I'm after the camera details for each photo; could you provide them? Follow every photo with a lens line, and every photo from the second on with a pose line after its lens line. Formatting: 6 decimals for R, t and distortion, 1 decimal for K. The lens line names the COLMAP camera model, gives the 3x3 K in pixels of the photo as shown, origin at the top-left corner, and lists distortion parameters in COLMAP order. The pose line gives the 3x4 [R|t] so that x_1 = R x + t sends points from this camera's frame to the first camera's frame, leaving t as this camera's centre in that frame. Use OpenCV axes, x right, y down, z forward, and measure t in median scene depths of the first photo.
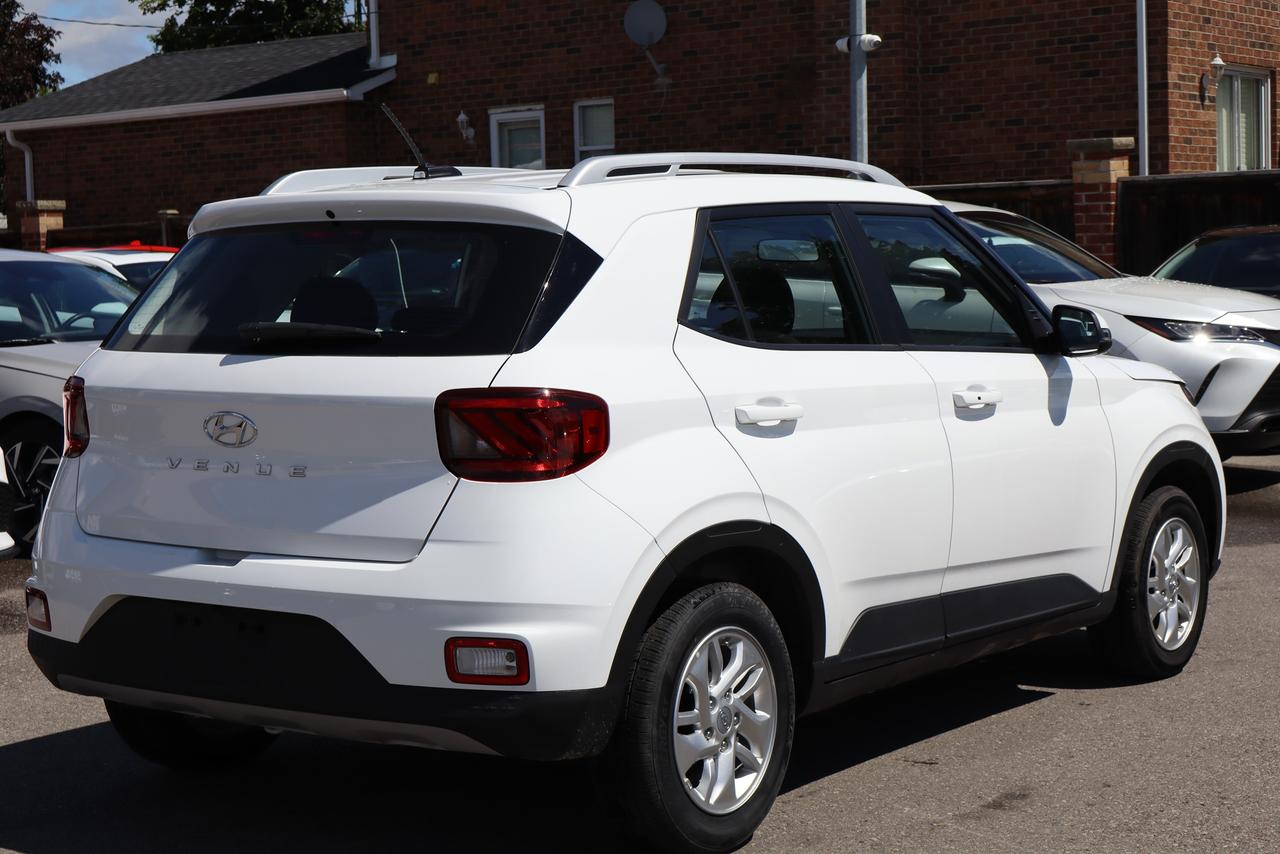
lens RADIAL K [[2379.6, 0, 640.0], [0, 2379.6, 427.0], [0, 0, 1]] dist [0.035956, 0.082023]
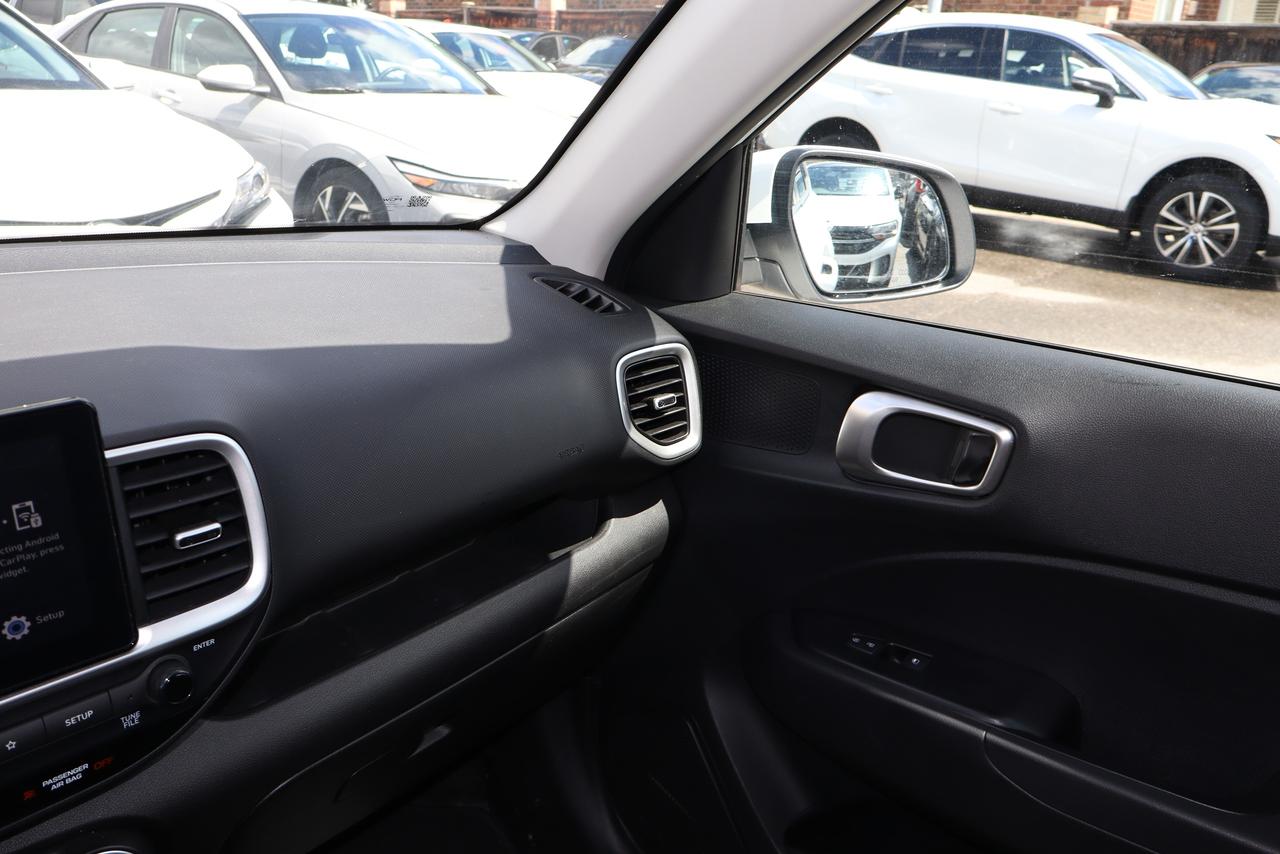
lens RADIAL K [[1054.1, 0, 640.0], [0, 1054.1, 427.0], [0, 0, 1]] dist [-0.008333, -0.005061]
pose [[0.996771, 0.078786, -0.015498, -0.195704], [-0.071814, 0.961053, 0.266870, -0.050574], [0.035920, -0.264895, 0.963608, 0.978690]]
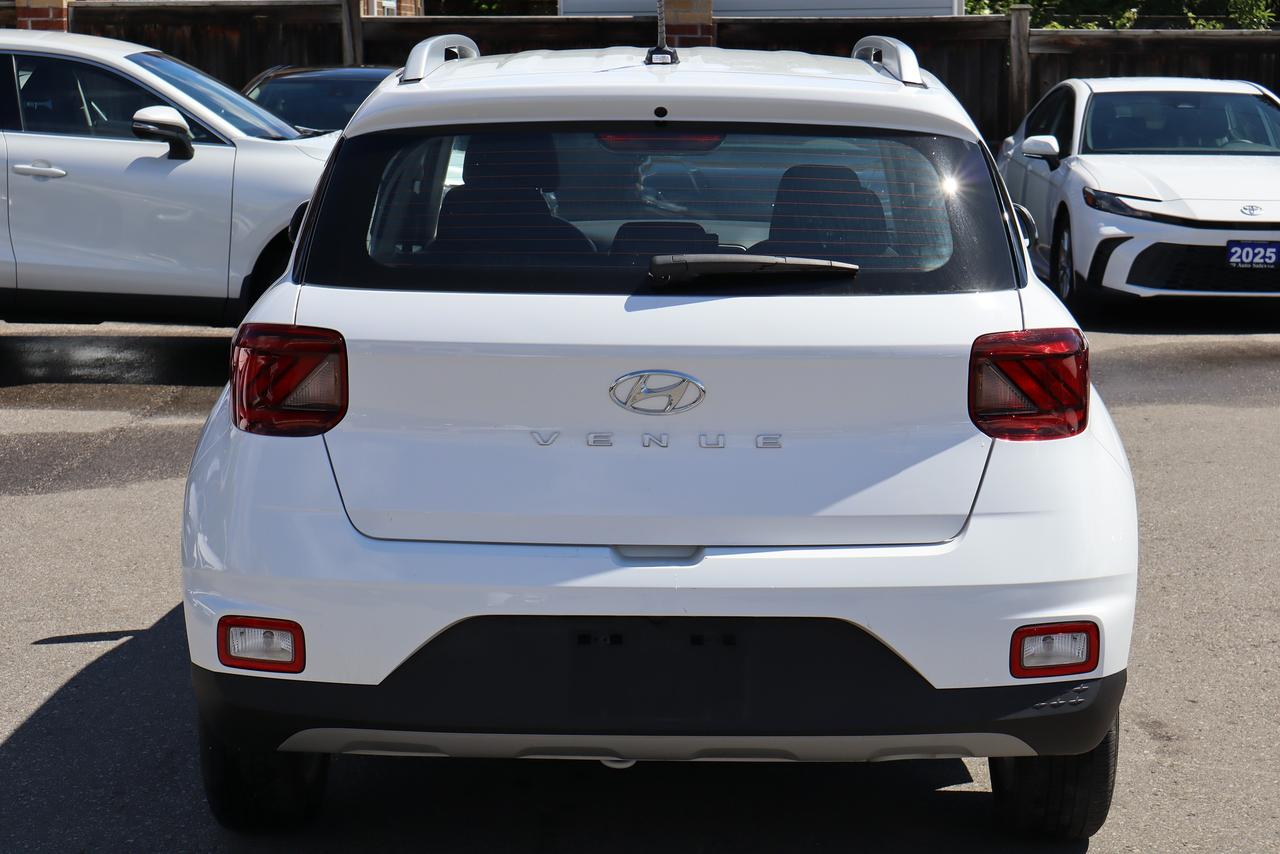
lens RADIAL K [[2632.9, 0, 640.0], [0, 2632.9, 427.0], [0, 0, 1]] dist [0.000243, -0.344247]
pose [[0.806207, -0.064236, 0.588135, -0.686501], [0.025041, 0.996902, 0.074555, -0.052361], [-0.591103, -0.045379, 0.805319, 0.303430]]
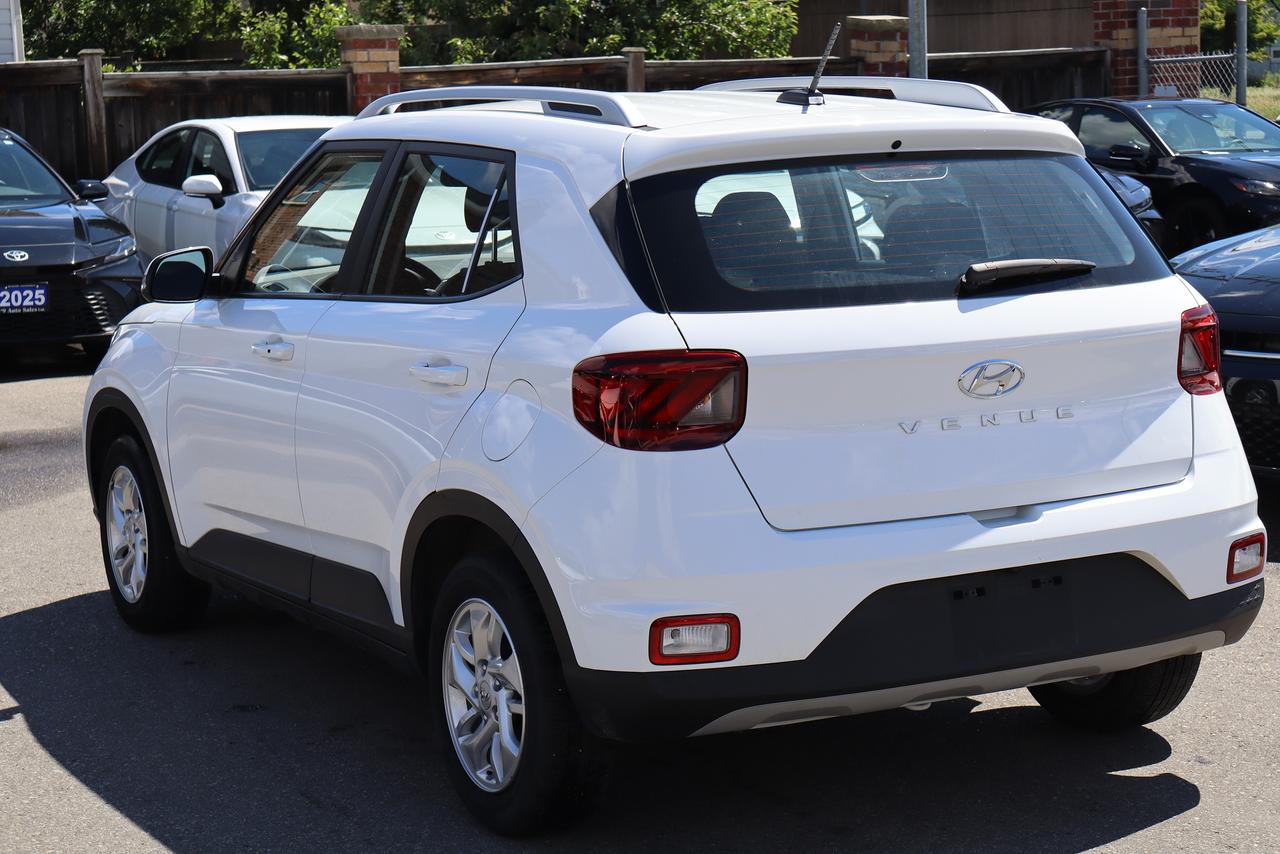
lens RADIAL K [[2624.4, 0, 639.8], [0, 2624.4, 406.6], [0, 0, 1]] dist [0.117618, -0.171572]
pose [[0.407153, -0.109565, 0.906765, -1.156297], [0.086746, 0.992930, 0.081025, -0.083127], [-0.909231, 0.045669, 0.413778, 0.700071]]
